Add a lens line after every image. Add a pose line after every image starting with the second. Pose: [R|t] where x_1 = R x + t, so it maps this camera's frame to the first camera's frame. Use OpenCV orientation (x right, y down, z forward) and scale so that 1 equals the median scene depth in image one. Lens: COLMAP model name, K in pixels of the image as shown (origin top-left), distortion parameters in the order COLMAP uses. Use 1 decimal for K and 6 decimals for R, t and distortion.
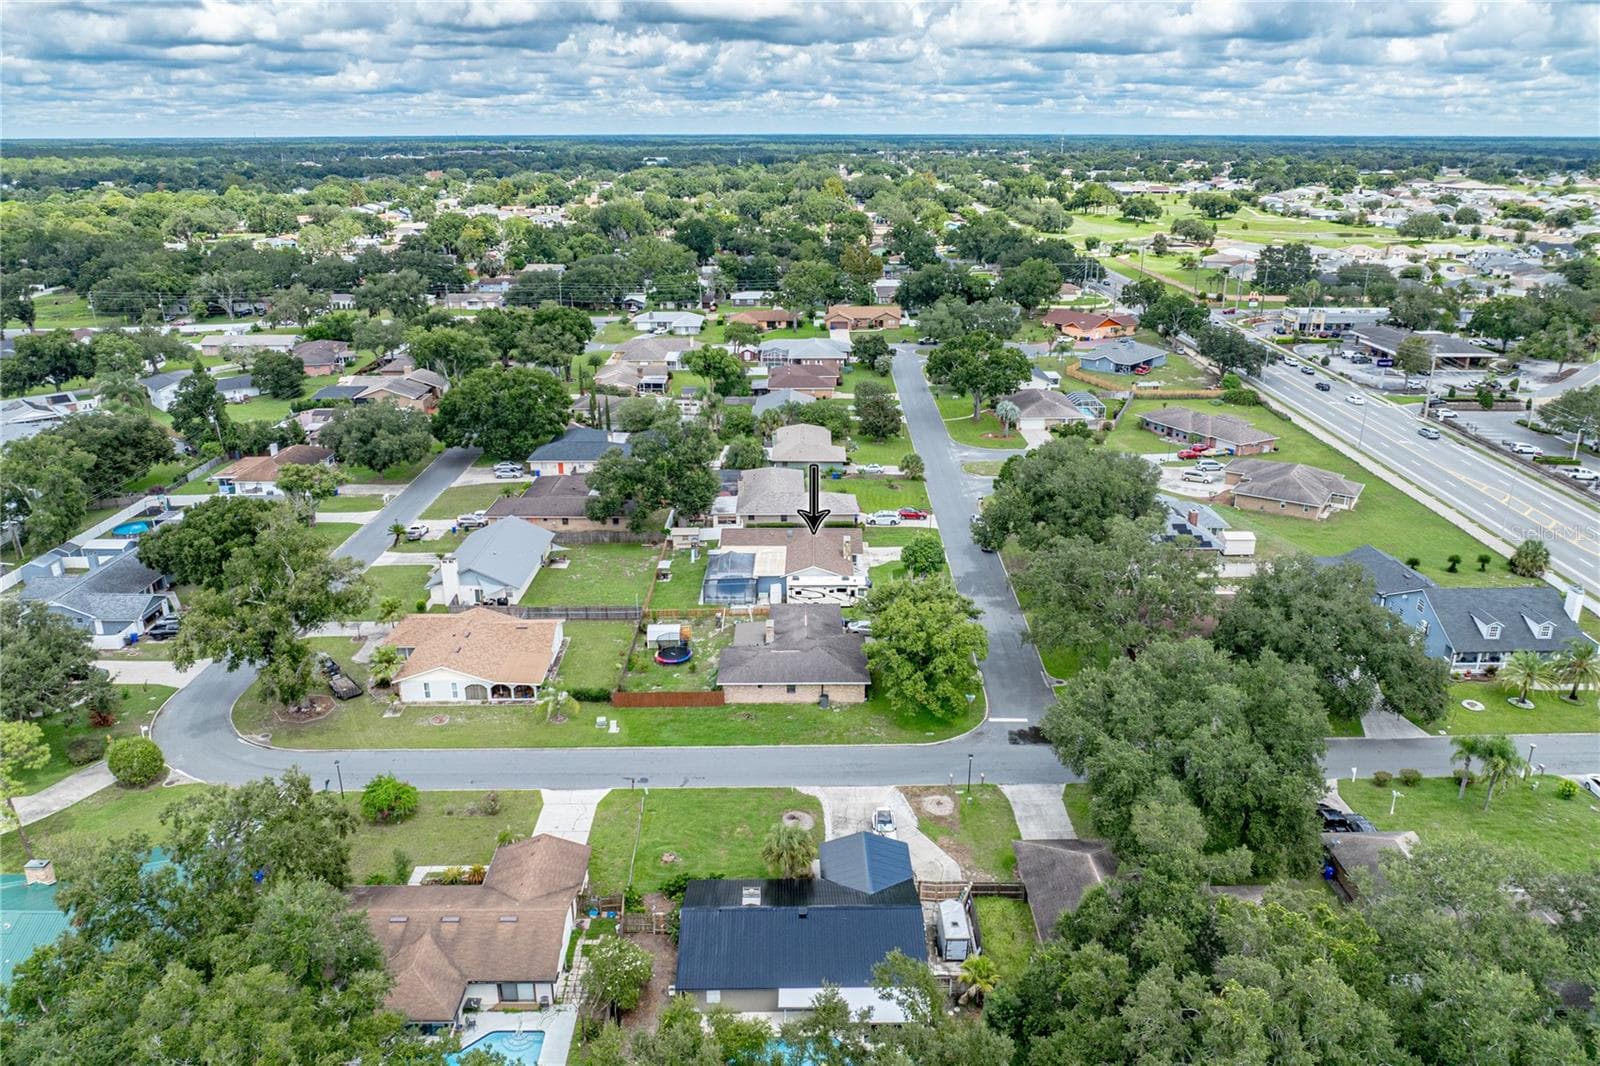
lens RADIAL K [[1139.4, 0, 799.9], [0, 1139.4, 504.2], [0, 0, 1]] dist [-0.029918, 0.015482]
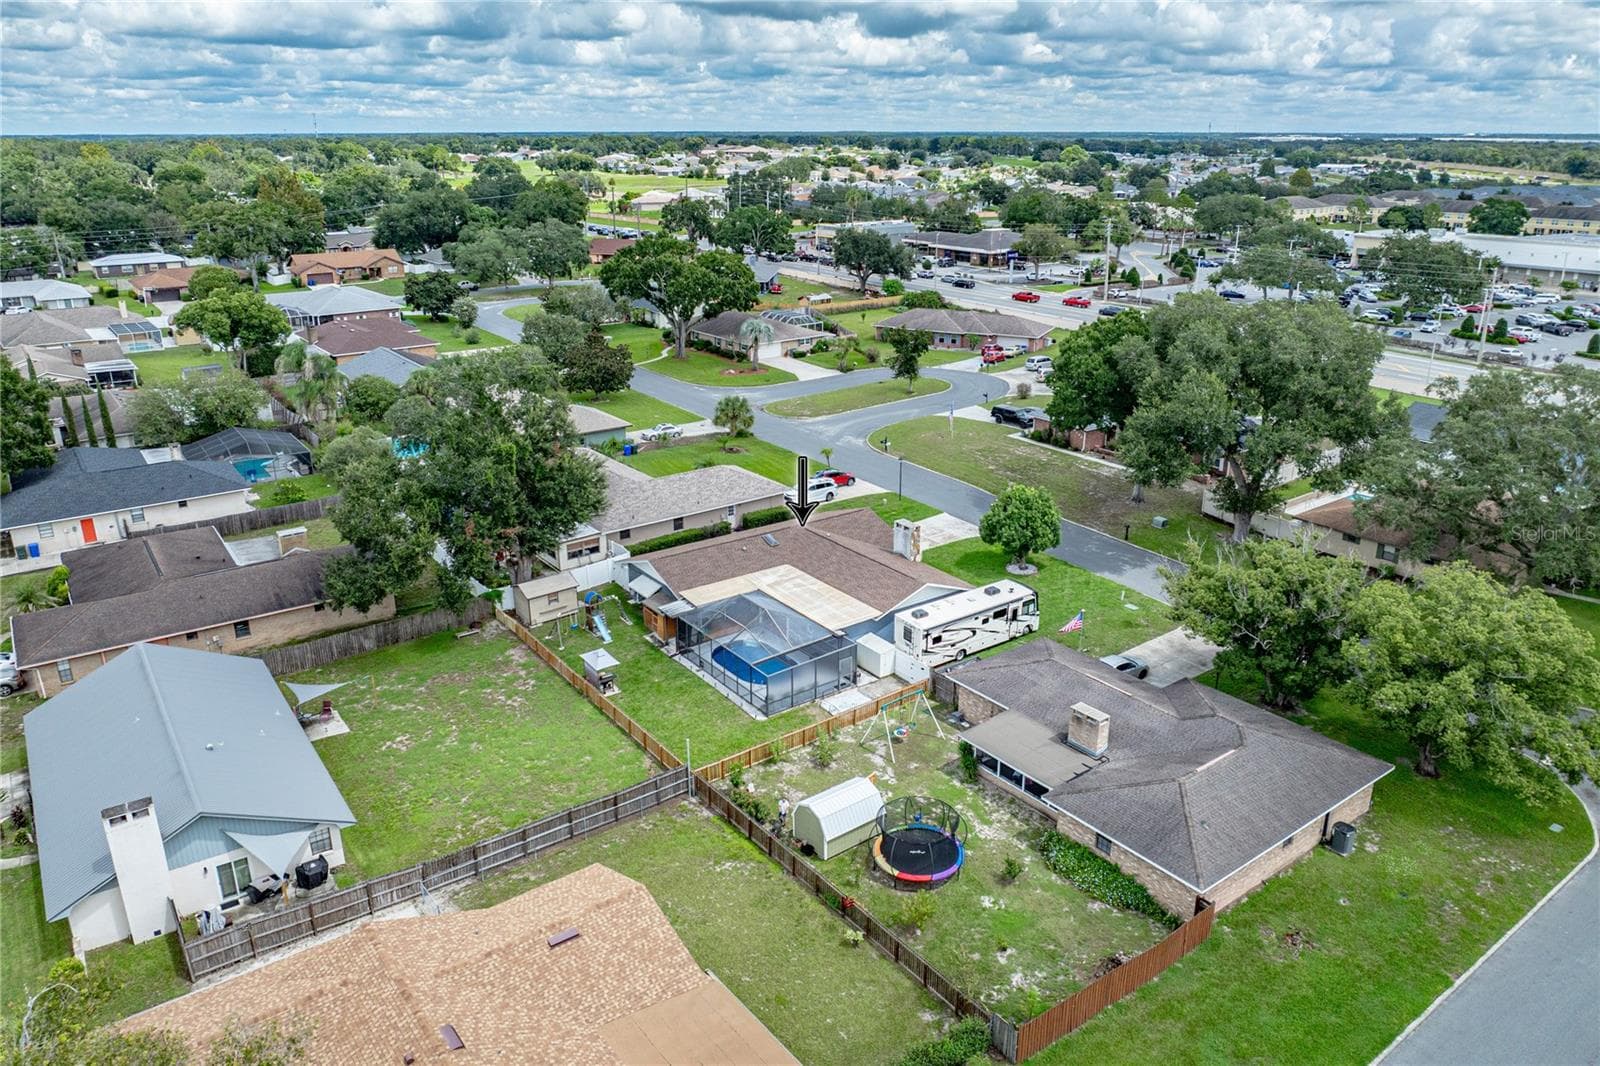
lens RADIAL K [[1143.8, 0, 803.2], [0, 1143.8, 477.9], [0, 0, 1]] dist [-0.035492, 0.028702]
pose [[0.803793, -0.171702, 0.569592, -0.276865], [0.183363, 0.982335, 0.037364, -0.018930], [-0.565946, 0.074409, 0.821078, 0.525009]]
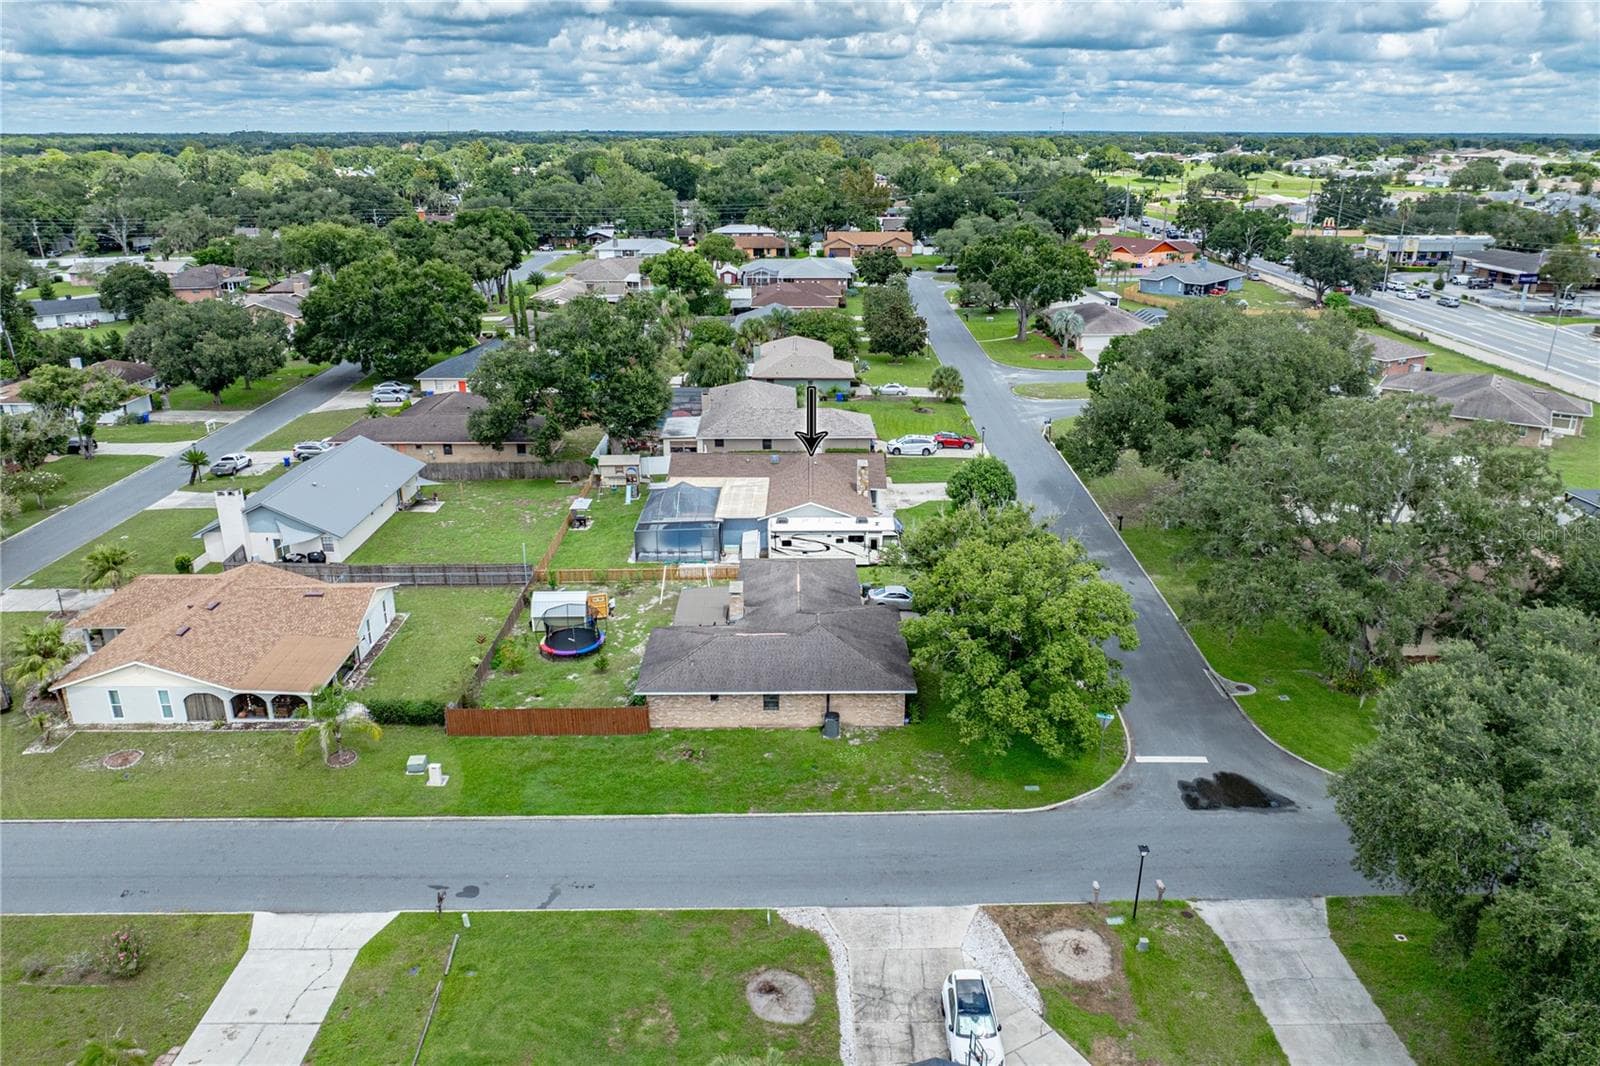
lens RADIAL K [[1143.8, 0, 803.2], [0, 1143.8, 477.9], [0, 0, 1]] dist [-0.035492, 0.028702]
pose [[0.999967, 0.000595, 0.008056, 0.002266], [-0.000443, 0.999822, -0.018857, 0.045995], [-0.008066, 0.018853, 0.999790, 0.319444]]
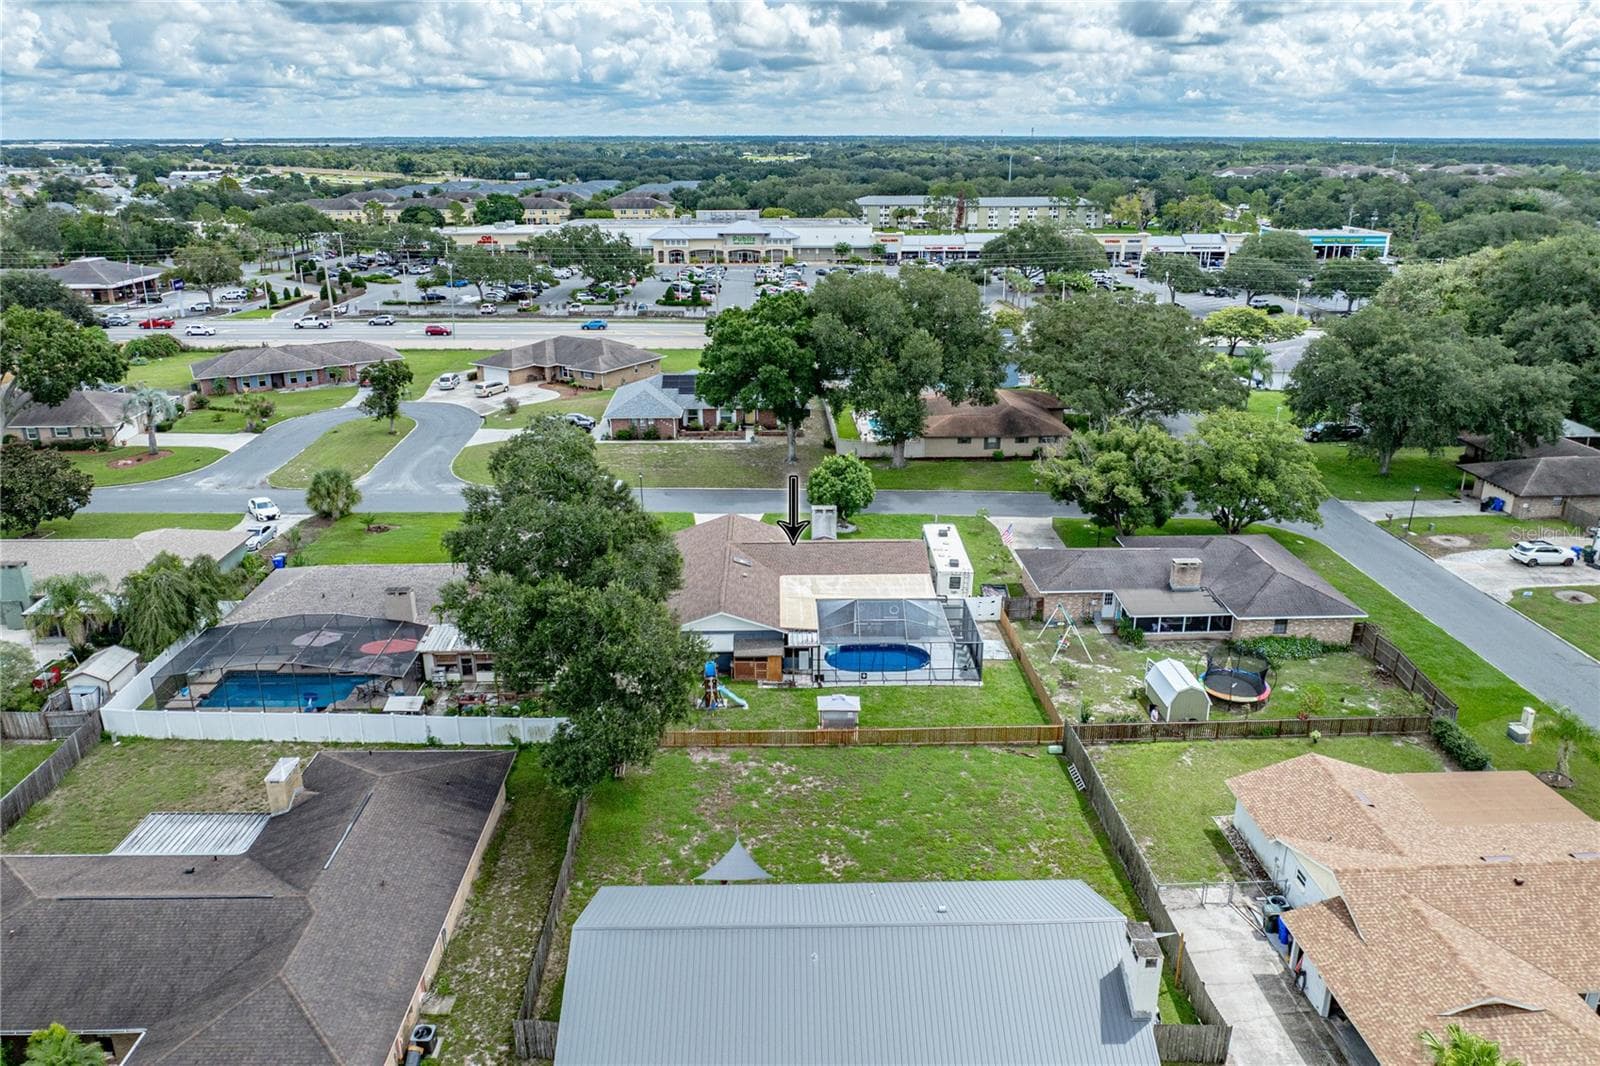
lens RADIAL K [[1139.4, 0, 799.9], [0, 1139.4, 504.2], [0, 0, 1]] dist [-0.029918, 0.015482]
pose [[-0.035946, -0.307377, 0.950909, -0.463299], [0.311421, 0.900698, 0.302919, -0.137720], [-0.949592, 0.307022, 0.063347, 0.884357]]
